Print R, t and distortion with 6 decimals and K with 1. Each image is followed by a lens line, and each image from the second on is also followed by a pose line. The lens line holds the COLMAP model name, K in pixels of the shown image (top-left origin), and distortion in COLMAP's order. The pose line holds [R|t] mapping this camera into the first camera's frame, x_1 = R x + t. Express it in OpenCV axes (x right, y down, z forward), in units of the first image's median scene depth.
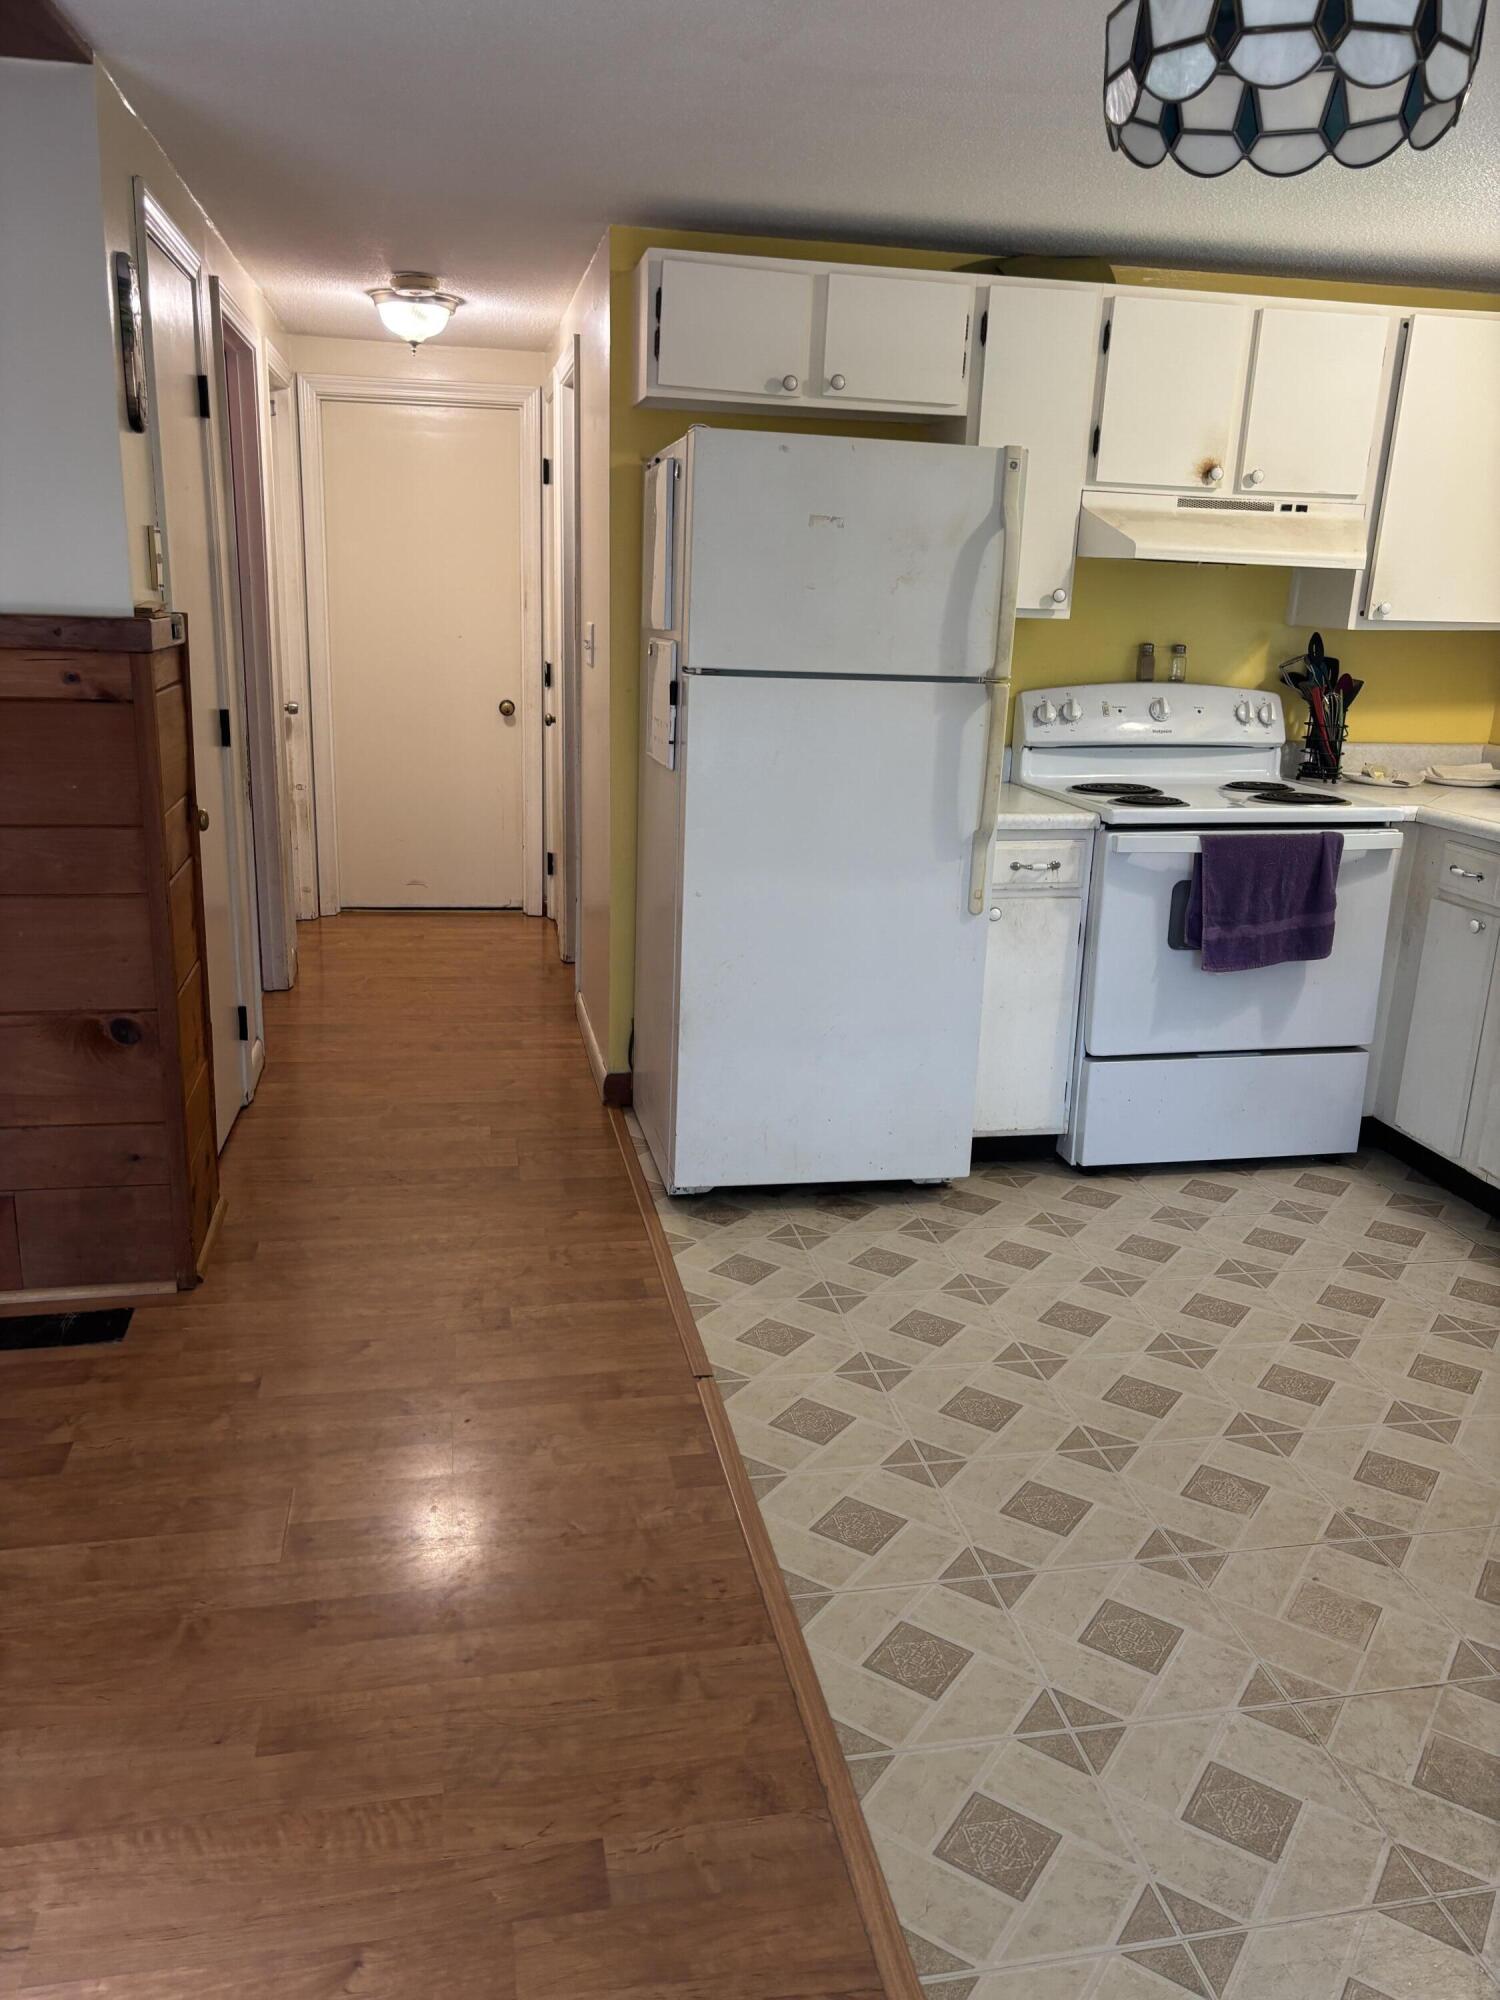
lens RADIAL K [[1497.8, 0, 755.6], [0, 1497.8, 987.8], [0, 0, 1]] dist [0.015349, -0.021525]
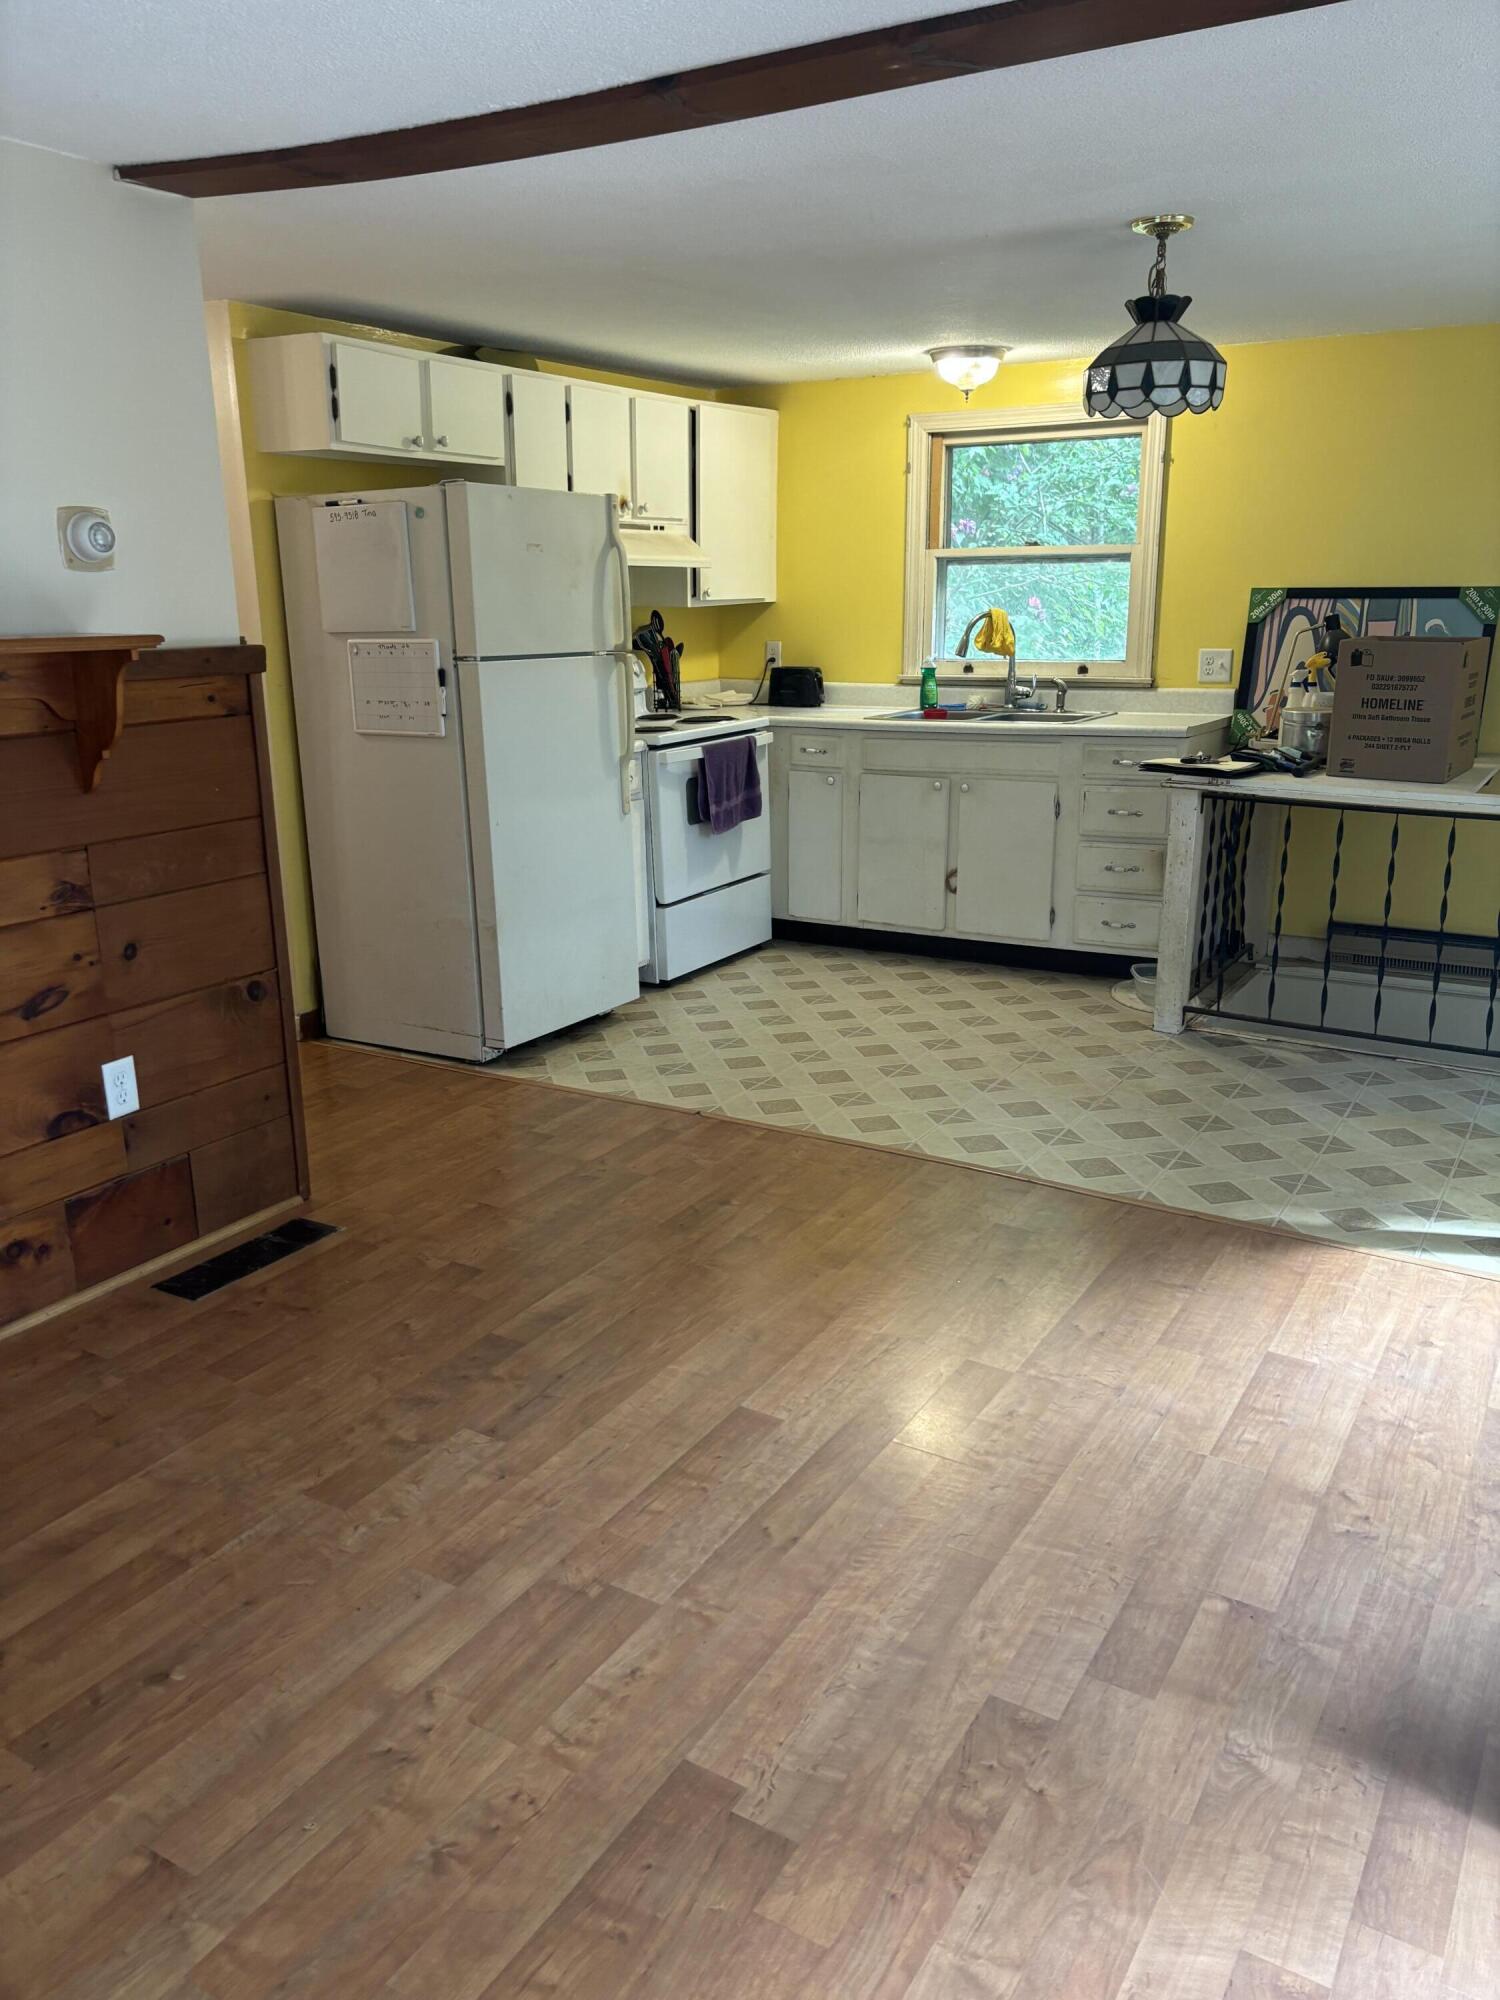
lens RADIAL K [[1497.8, 0, 757.1], [0, 1497.8, 1011.8], [0, 0, 1]] dist [0.015349, -0.021525]
pose [[0.672254, -0.239068, 0.700657, -0.808416], [0.220640, 0.968114, 0.118631, -0.007221], [-0.706677, 0.074843, 0.703567, -0.101244]]
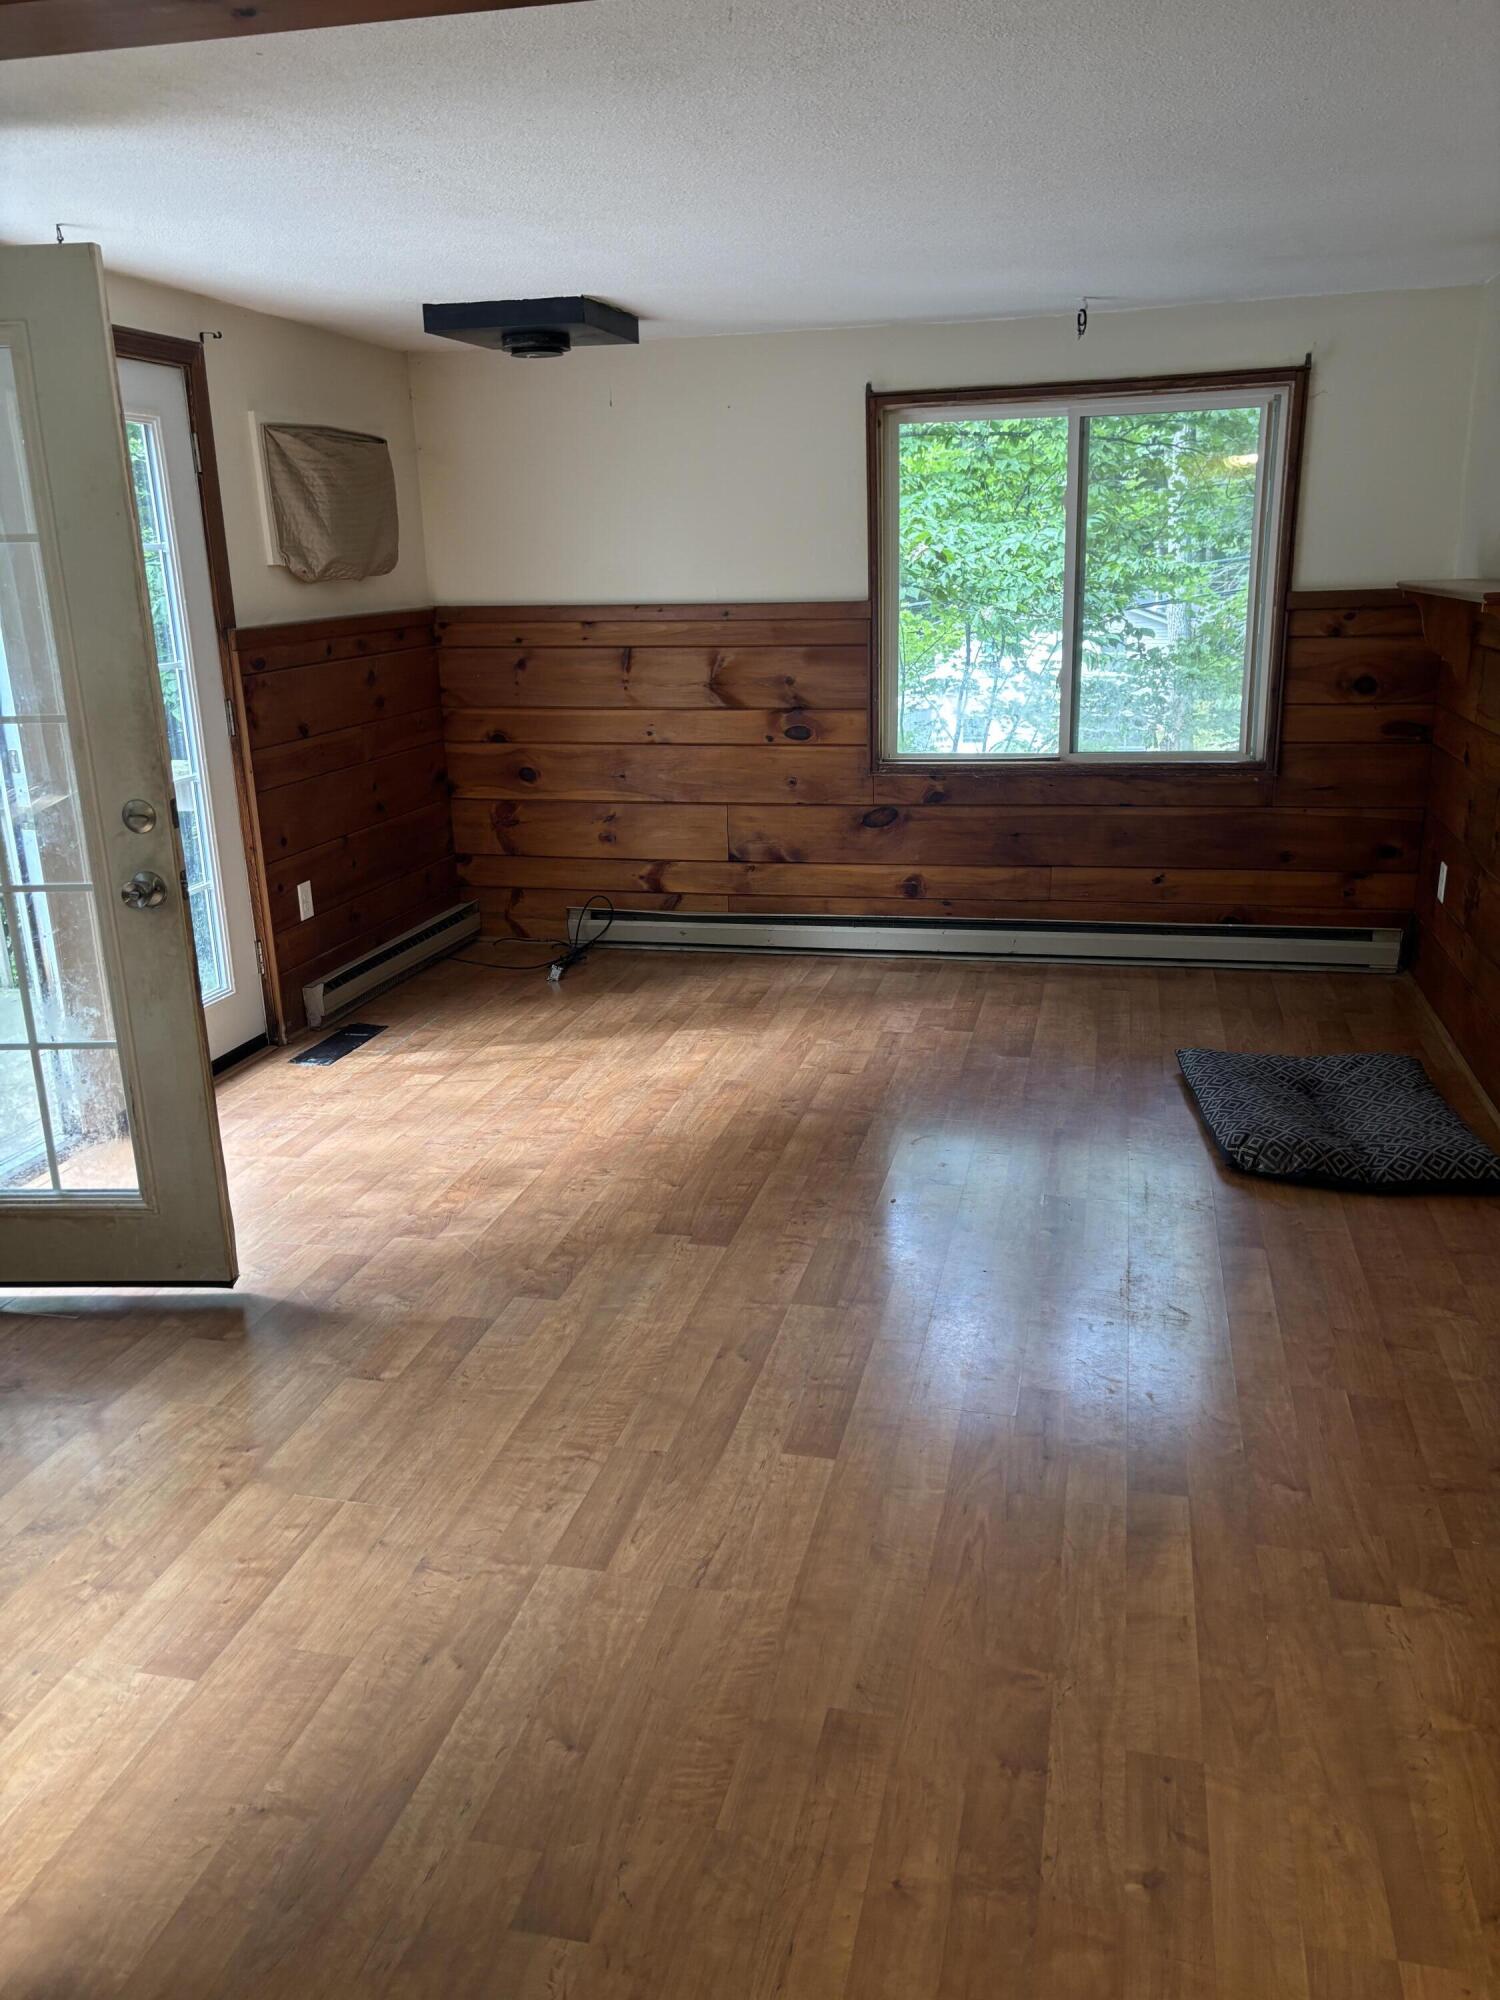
lens RADIAL K [[1497.8, 0, 756.3], [0, 1497.8, 1001.2], [0, 0, 1]] dist [0.015349, -0.021525]
pose [[-0.416927, 0.238174, -0.877180, 0.269967], [-0.227490, 0.907001, 0.354398, -0.169576], [0.880011, 0.347308, -0.323971, 0.582866]]
